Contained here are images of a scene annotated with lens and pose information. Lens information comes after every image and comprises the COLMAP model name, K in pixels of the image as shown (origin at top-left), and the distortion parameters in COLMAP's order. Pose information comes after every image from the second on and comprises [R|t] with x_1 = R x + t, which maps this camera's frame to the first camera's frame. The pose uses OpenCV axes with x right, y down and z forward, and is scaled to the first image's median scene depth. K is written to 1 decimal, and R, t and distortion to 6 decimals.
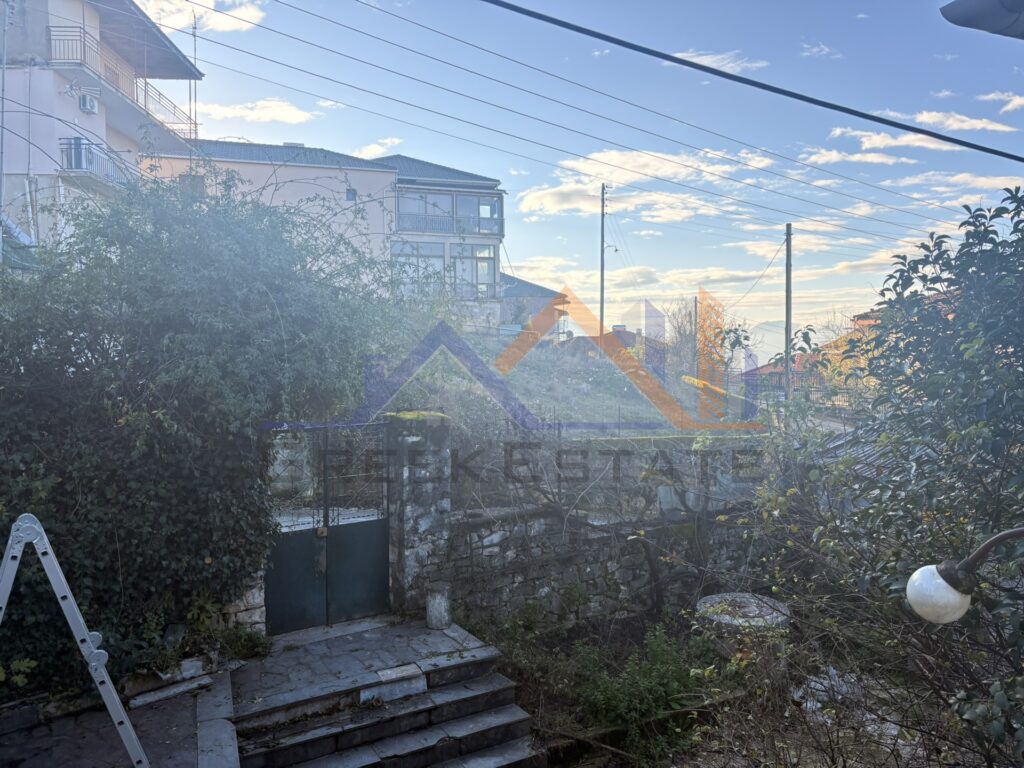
lens RADIAL K [[772.1, 0, 522.8], [0, 772.1, 374.7], [0, 0, 1]] dist [0.044276, -0.036165]
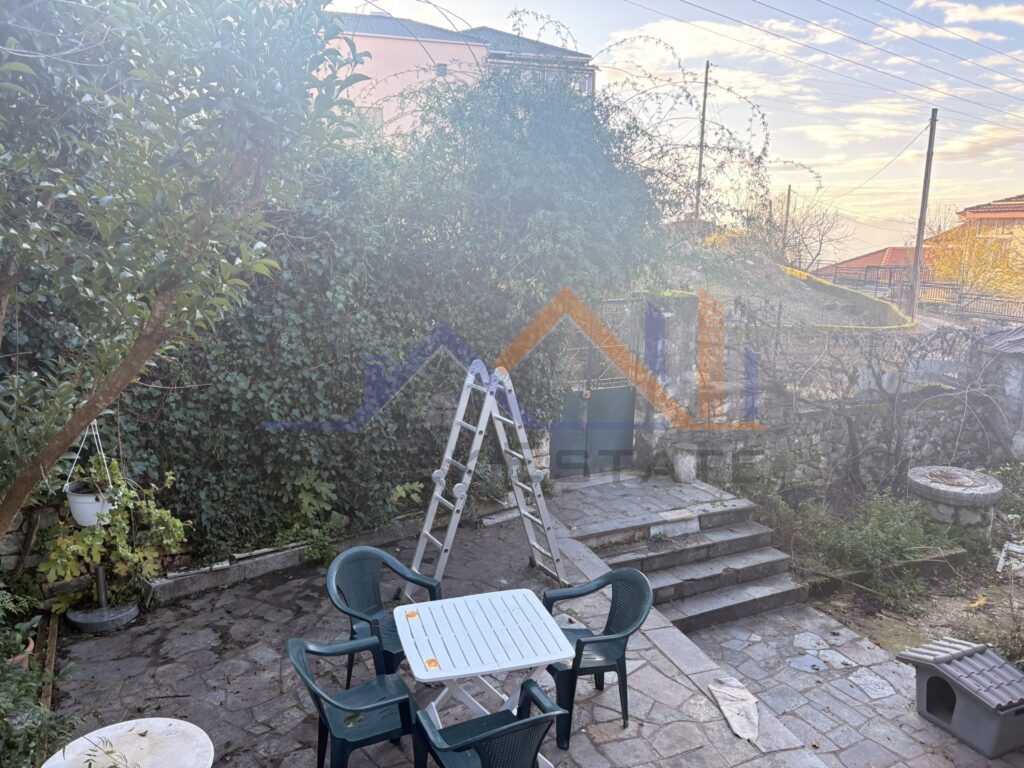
lens RADIAL K [[769.6, 0, 509.5], [0, 769.6, 385.5], [0, 0, 1]] dist [0.033909, -0.041458]
pose [[0.997319, 0.038854, -0.062017, -0.293270], [-0.028470, 0.986656, 0.160311, 0.013776], [0.067419, -0.158115, 0.985116, -0.100751]]
